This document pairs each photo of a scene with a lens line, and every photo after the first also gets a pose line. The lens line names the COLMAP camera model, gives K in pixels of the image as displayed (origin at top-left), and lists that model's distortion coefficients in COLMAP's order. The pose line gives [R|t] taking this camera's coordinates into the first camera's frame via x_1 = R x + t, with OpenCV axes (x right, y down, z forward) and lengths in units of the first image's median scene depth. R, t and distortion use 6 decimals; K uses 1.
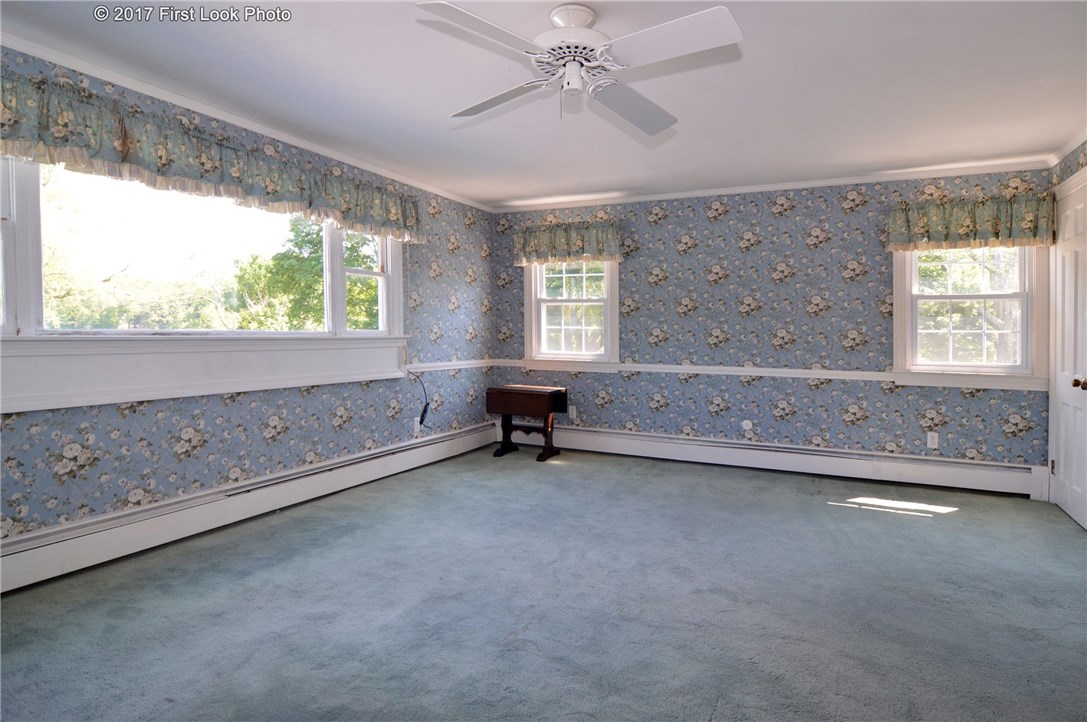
lens RADIAL K [[601.6, 0, 544.5], [0, 601.6, 346.2], [0, 0, 1]] dist [-0.000269, -0.000911]
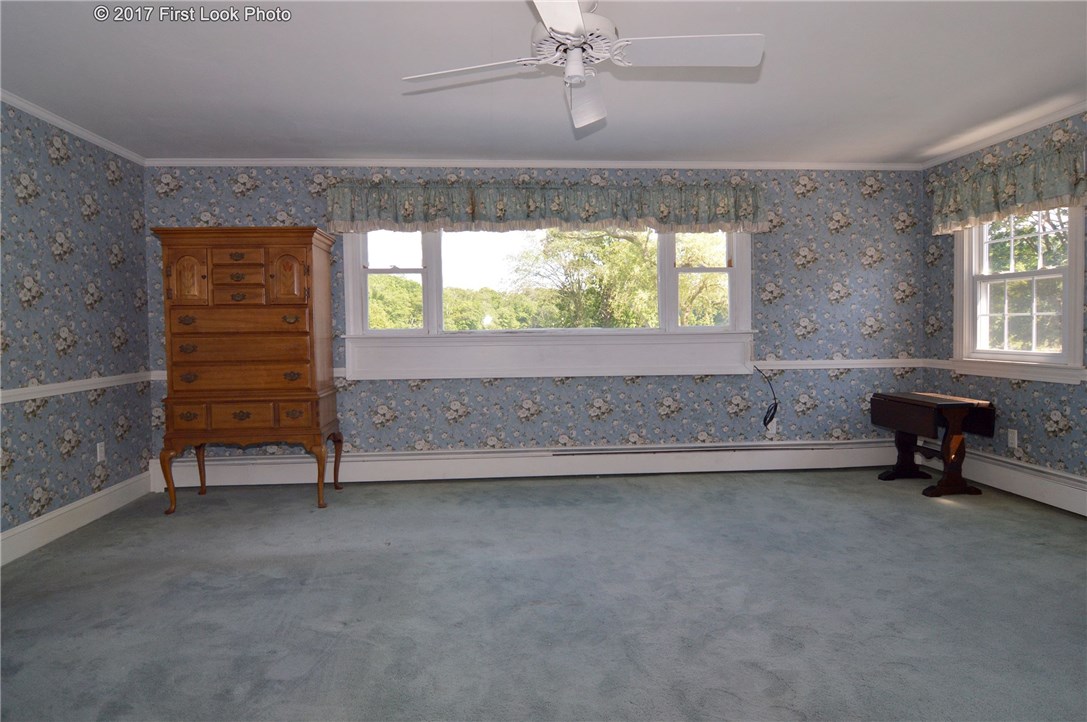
lens RADIAL K [[613.3, 0, 543.5], [0, 613.3, 361.0], [0, 0, 1]] dist [-0.001393, -0.000789]
pose [[0.498051, 0.027677, -0.866706, 0.447708], [-0.002184, 0.999527, 0.030663, 0.001748], [0.867145, -0.013379, 0.497876, 0.226900]]
